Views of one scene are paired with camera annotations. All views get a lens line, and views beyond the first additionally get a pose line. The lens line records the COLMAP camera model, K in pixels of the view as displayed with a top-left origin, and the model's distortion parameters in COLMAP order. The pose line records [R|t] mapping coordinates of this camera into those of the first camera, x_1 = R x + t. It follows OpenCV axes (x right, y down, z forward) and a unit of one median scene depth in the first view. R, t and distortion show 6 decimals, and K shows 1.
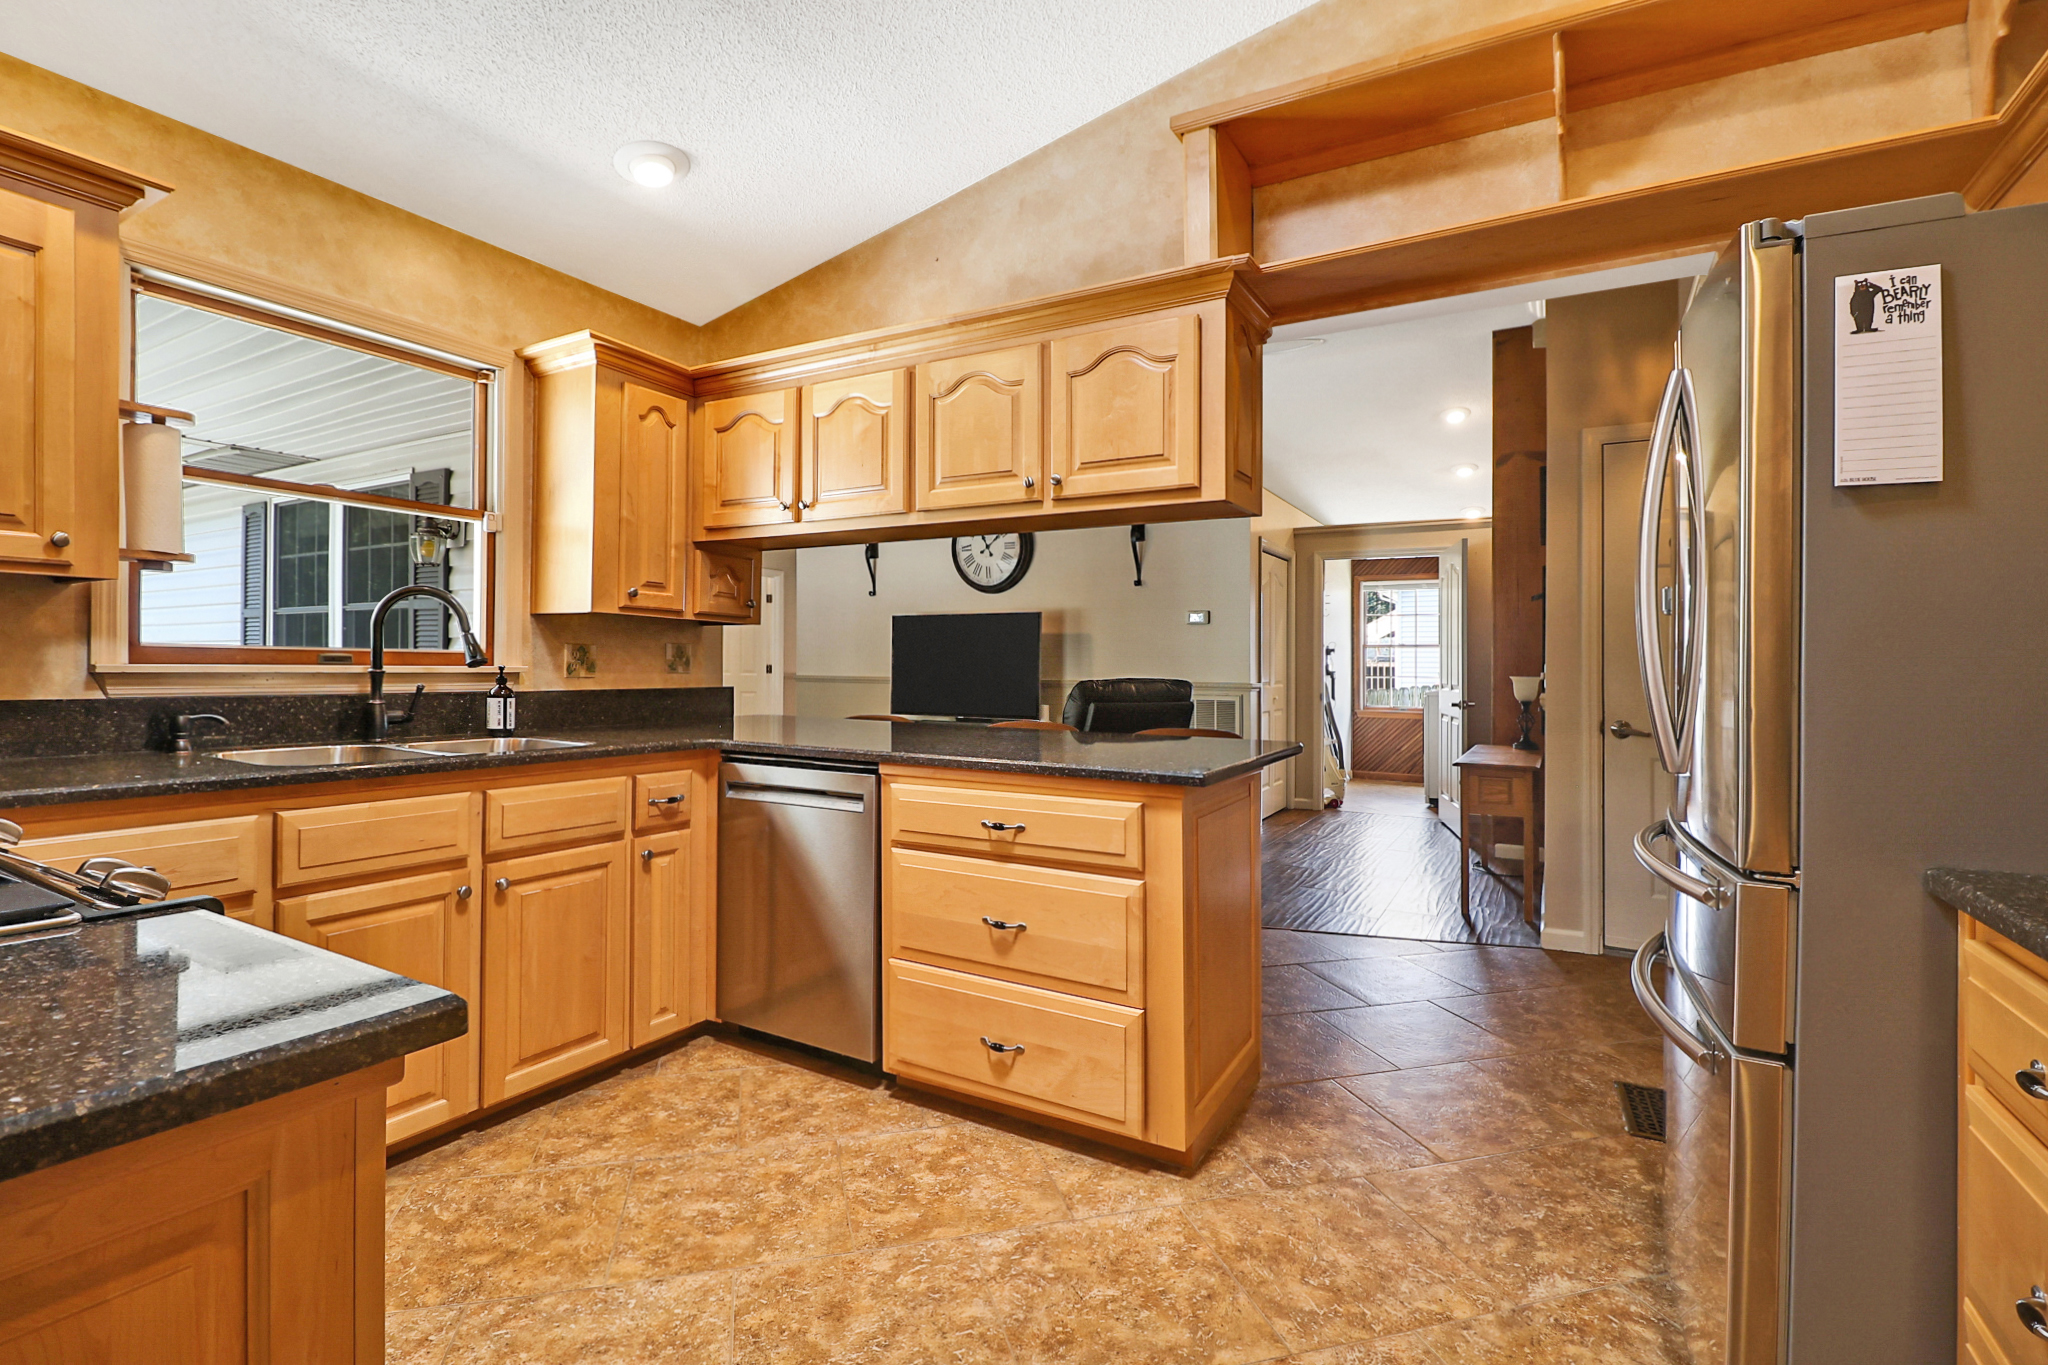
lens RADIAL K [[938.7, 0, 1017.1], [0, 938.7, 672.8], [0, 0, 1]] dist [-0.003785, -0.009864]
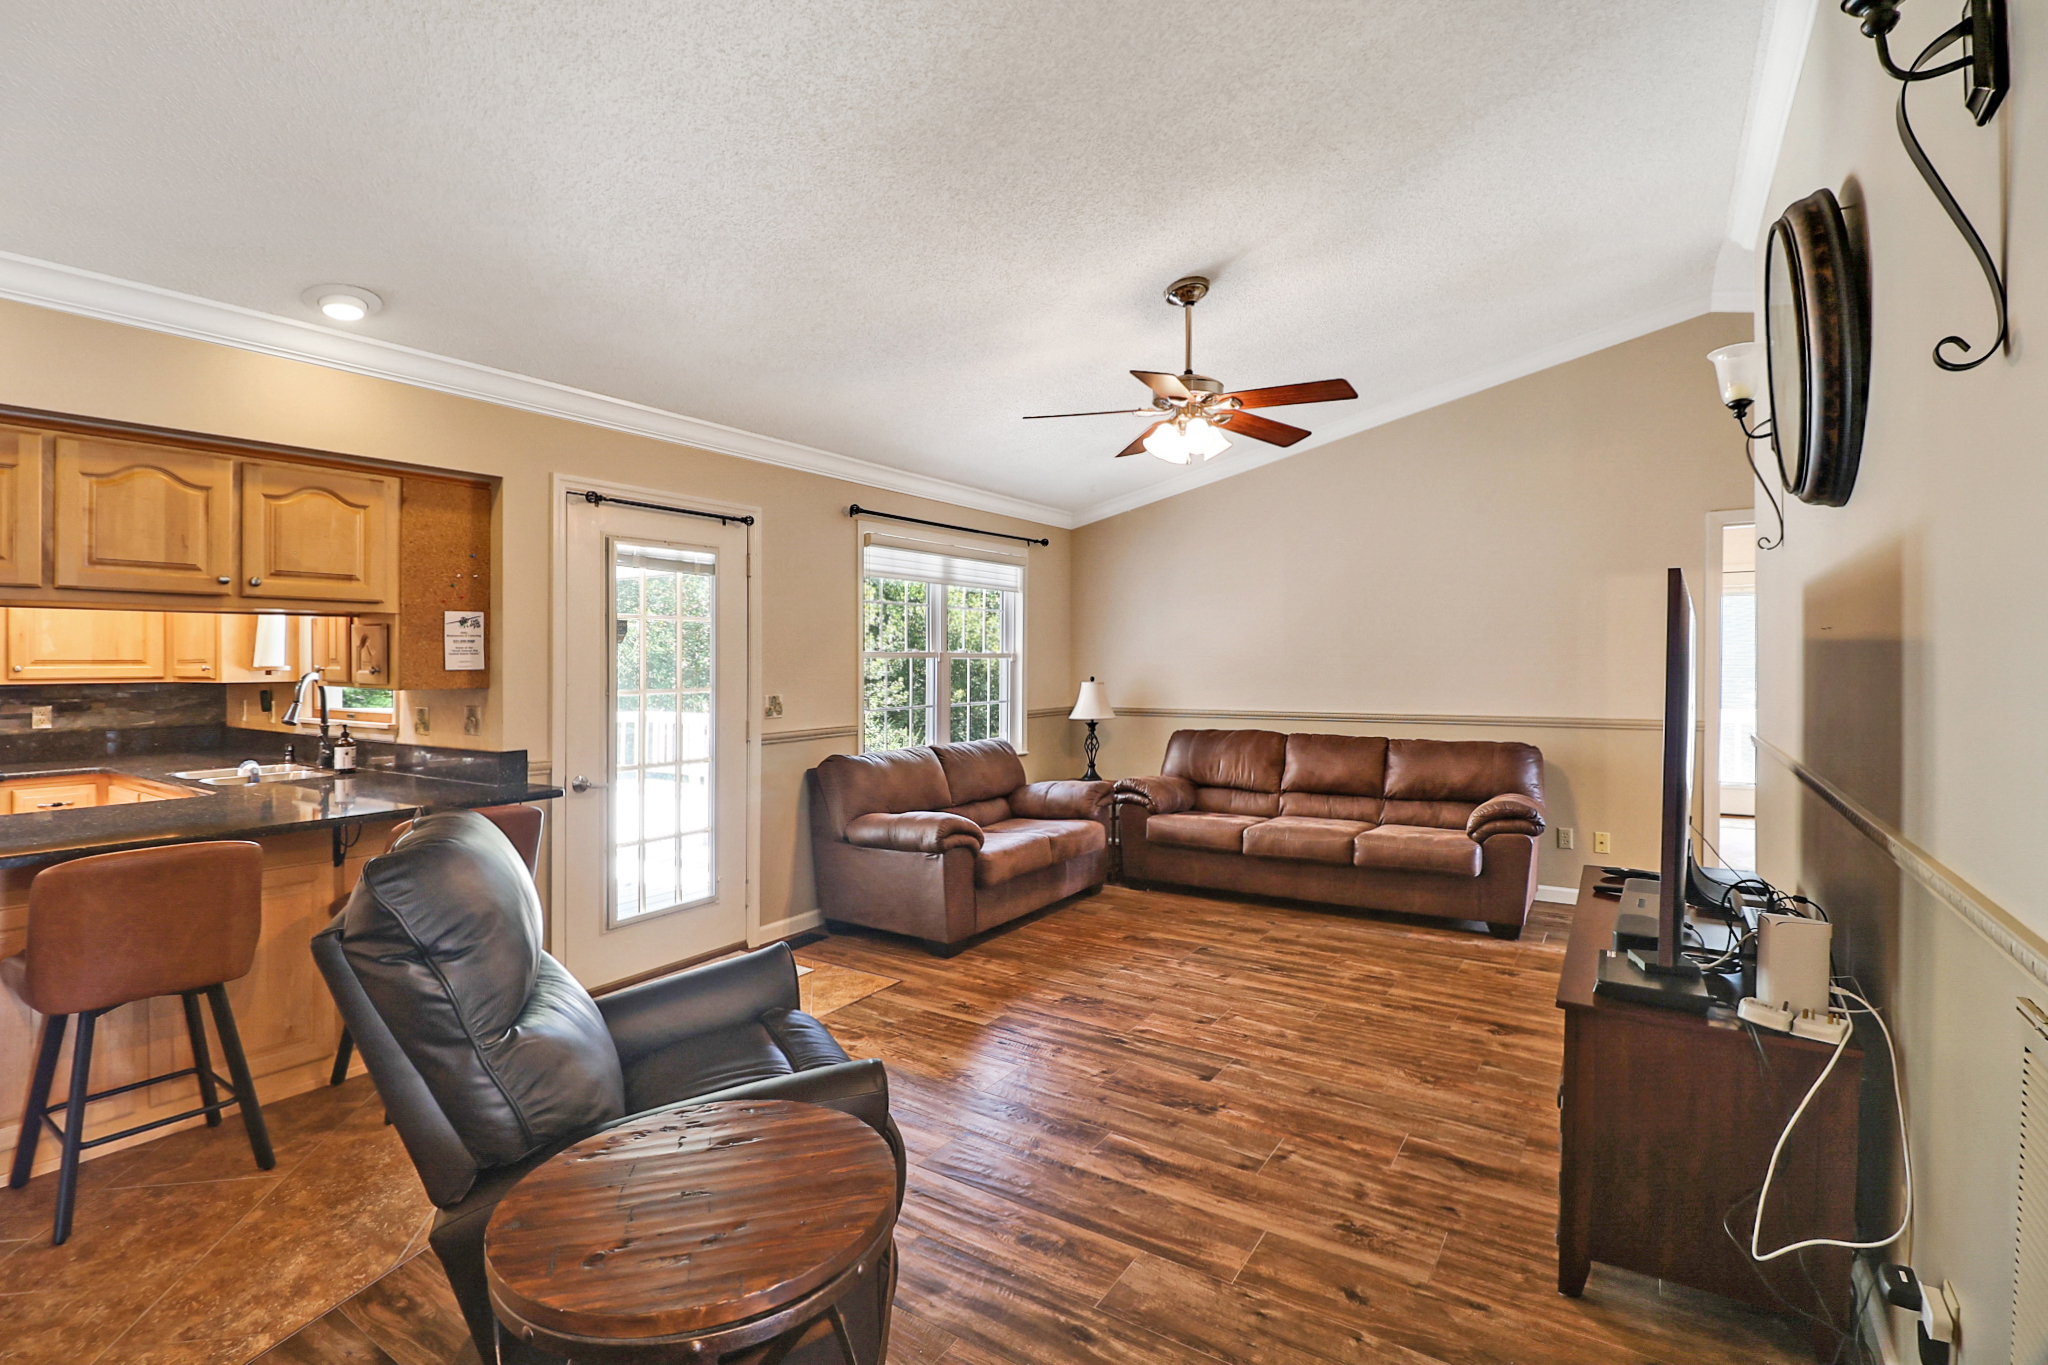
lens RADIAL K [[938.7, 0, 1010.6], [0, 938.7, 670.2], [0, 0, 1]] dist [-0.003785, -0.009864]
pose [[-0.076772, -0.000861, -0.997048, 0.862580], [-0.001095, 0.999999, -0.000779, -0.097794], [0.997048, 0.001032, -0.076773, 2.305170]]
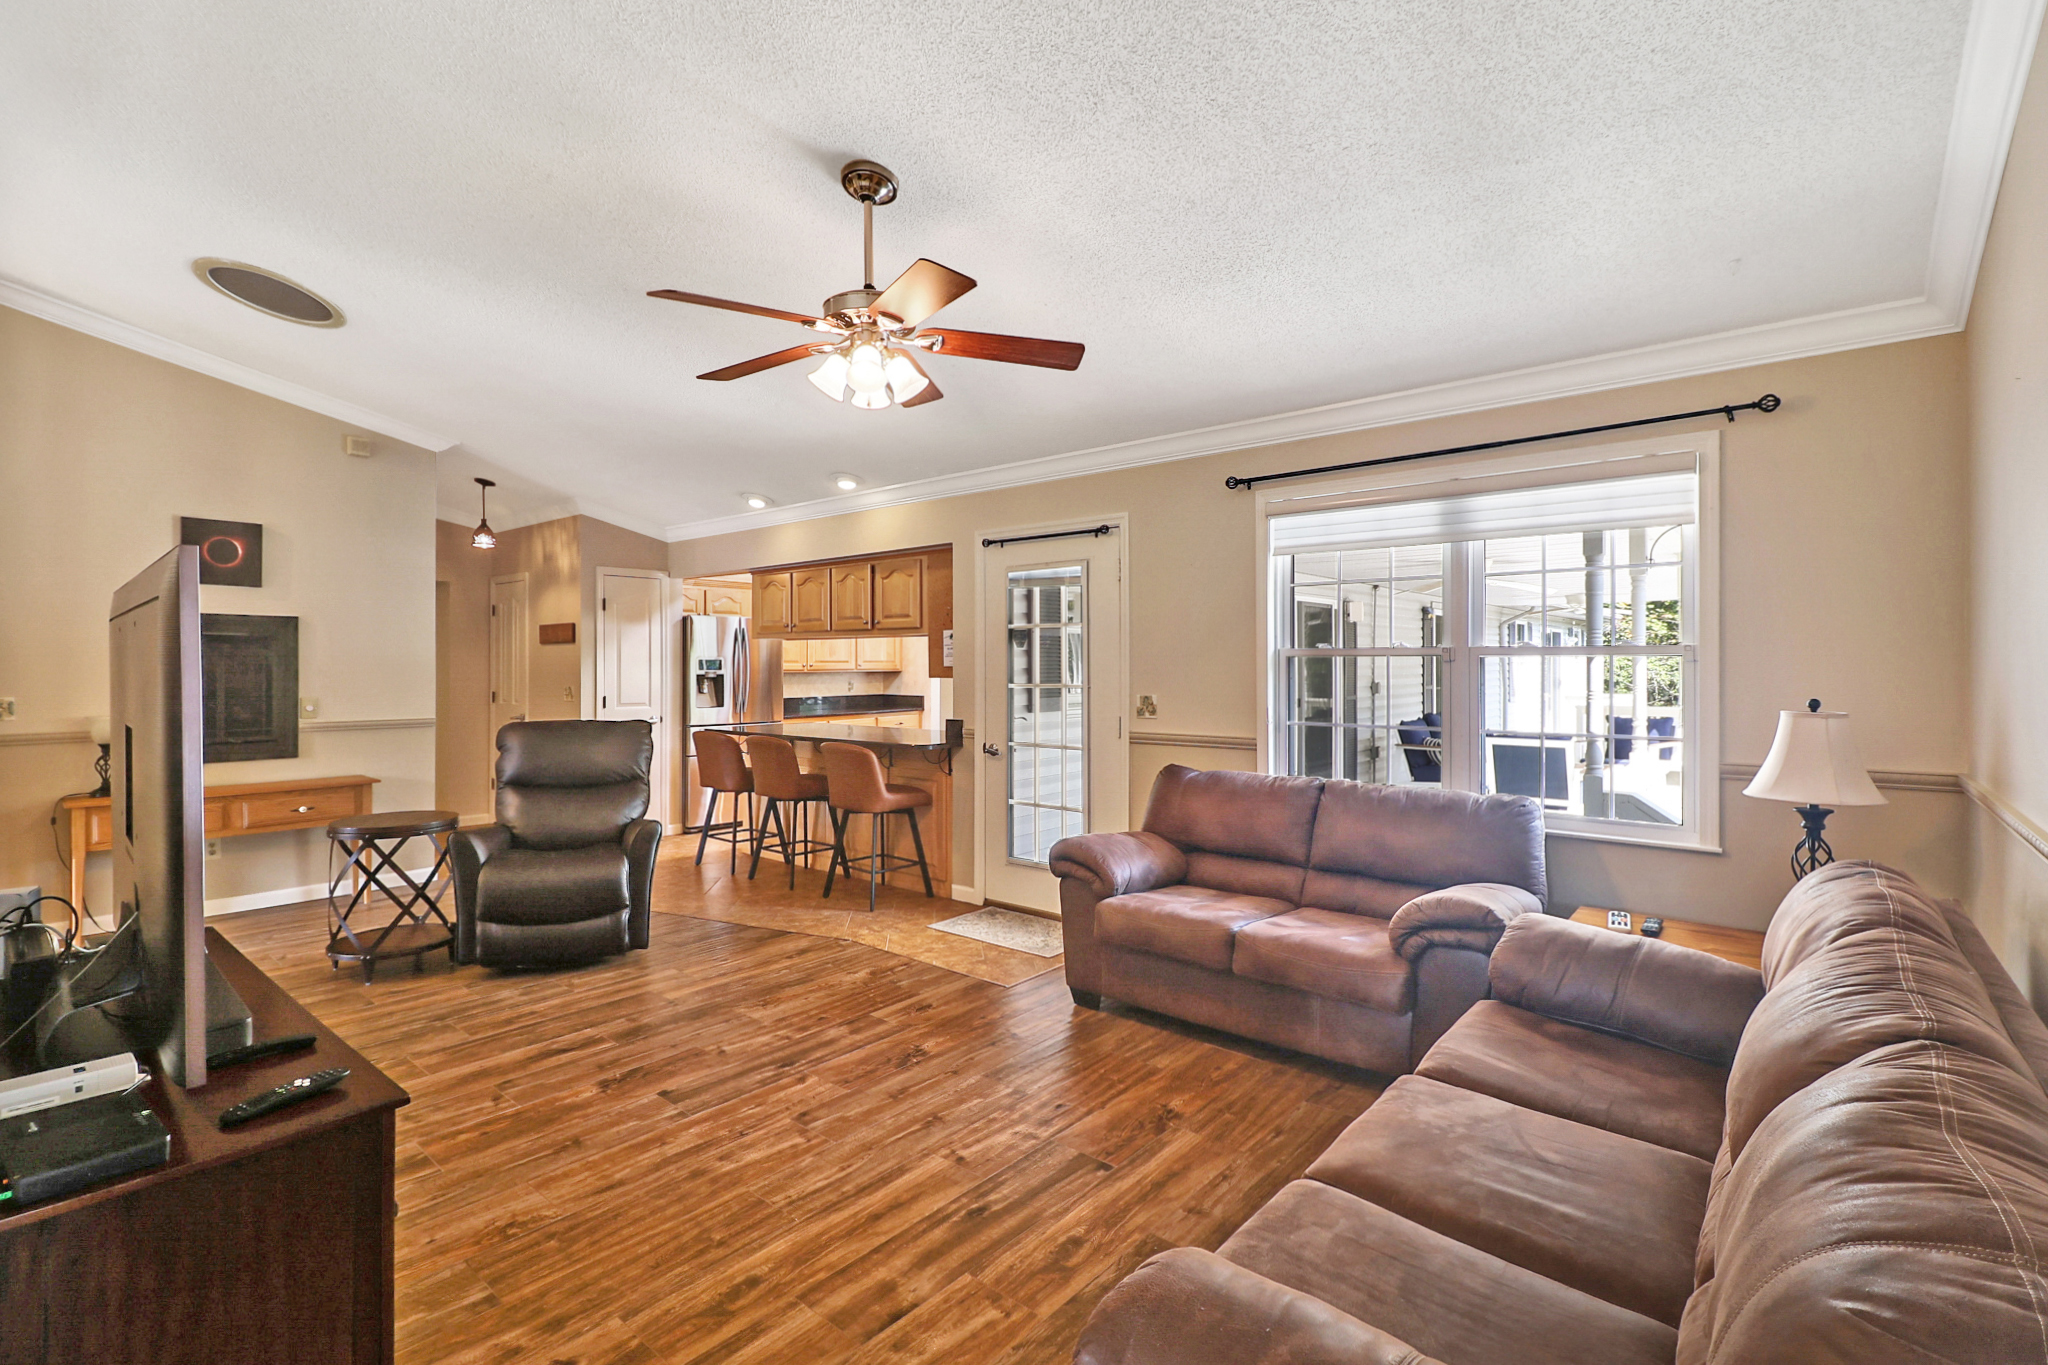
lens RADIAL K [[938.7, 0, 1023.1], [0, 938.7, 662.6], [0, 0, 1]] dist [-0.003785, -0.009864]
pose [[-0.983457, -0.009654, 0.180887, -1.003992], [-0.008452, 0.999937, 0.007418, -0.124982], [-0.180947, 0.005766, -0.983476, 3.528189]]
